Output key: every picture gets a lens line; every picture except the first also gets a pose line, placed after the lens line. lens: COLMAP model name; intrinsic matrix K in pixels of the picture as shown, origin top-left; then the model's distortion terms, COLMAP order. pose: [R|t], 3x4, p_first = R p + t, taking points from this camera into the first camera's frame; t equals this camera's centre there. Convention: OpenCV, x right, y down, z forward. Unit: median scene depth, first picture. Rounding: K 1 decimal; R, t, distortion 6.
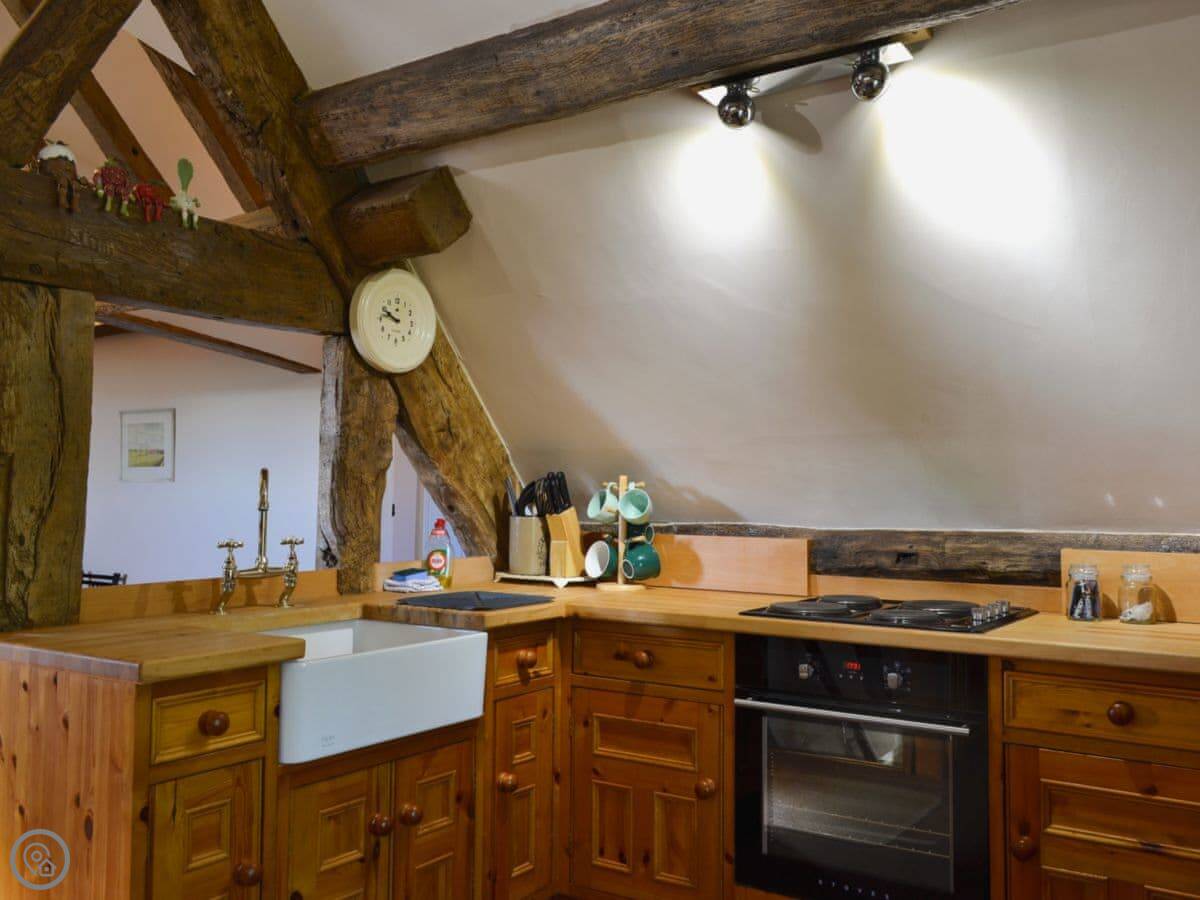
lens RADIAL K [[1040.1, 0, 598.1], [0, 1040.1, 440.6], [0, 0, 1]] dist [-0.014718, 0.008407]
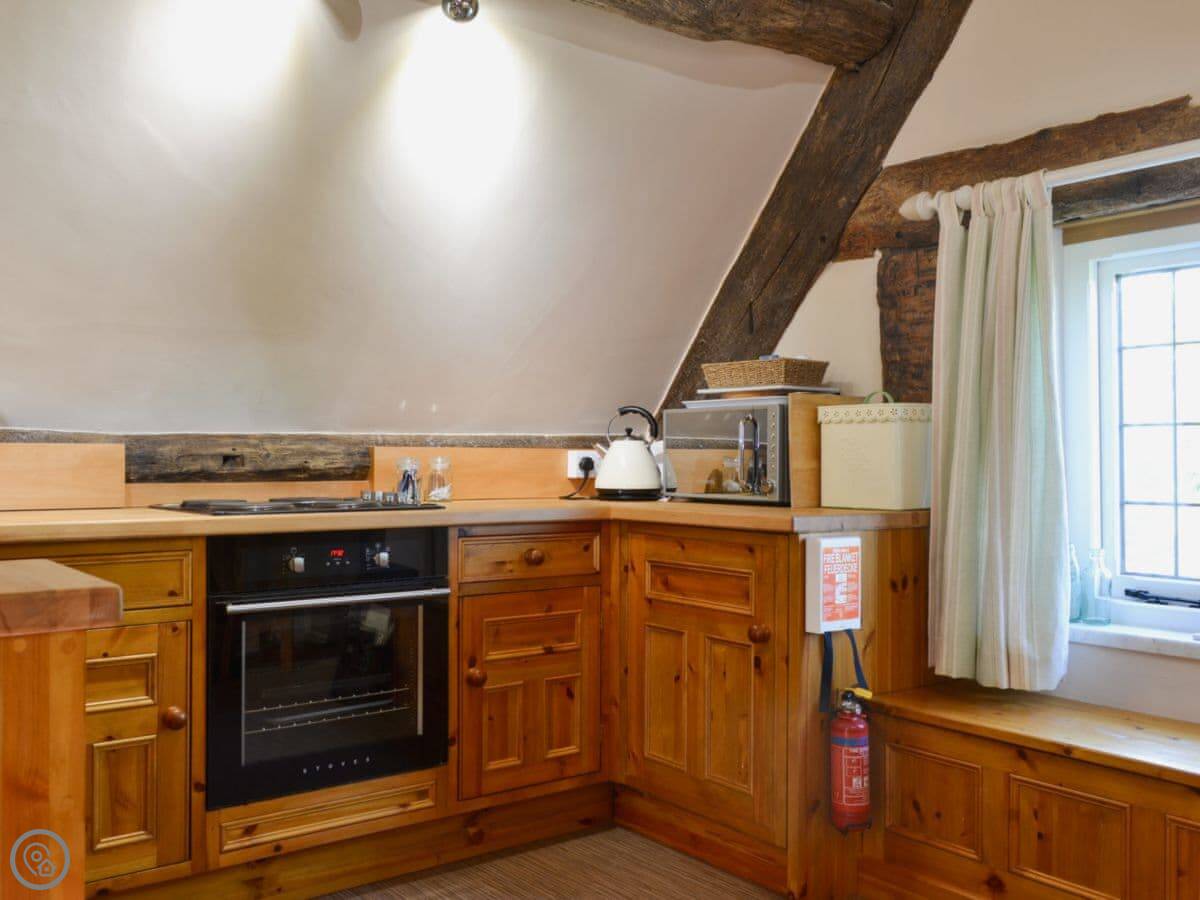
lens RADIAL K [[1040.1, 0, 597.7], [0, 1040.1, 454.7], [0, 0, 1]] dist [-0.014718, 0.008407]
pose [[0.347476, -0.008456, 0.937651, -0.544132], [-0.046332, 0.998583, 0.026176, 0.069144], [-0.936544, -0.052539, 0.346592, 0.347479]]
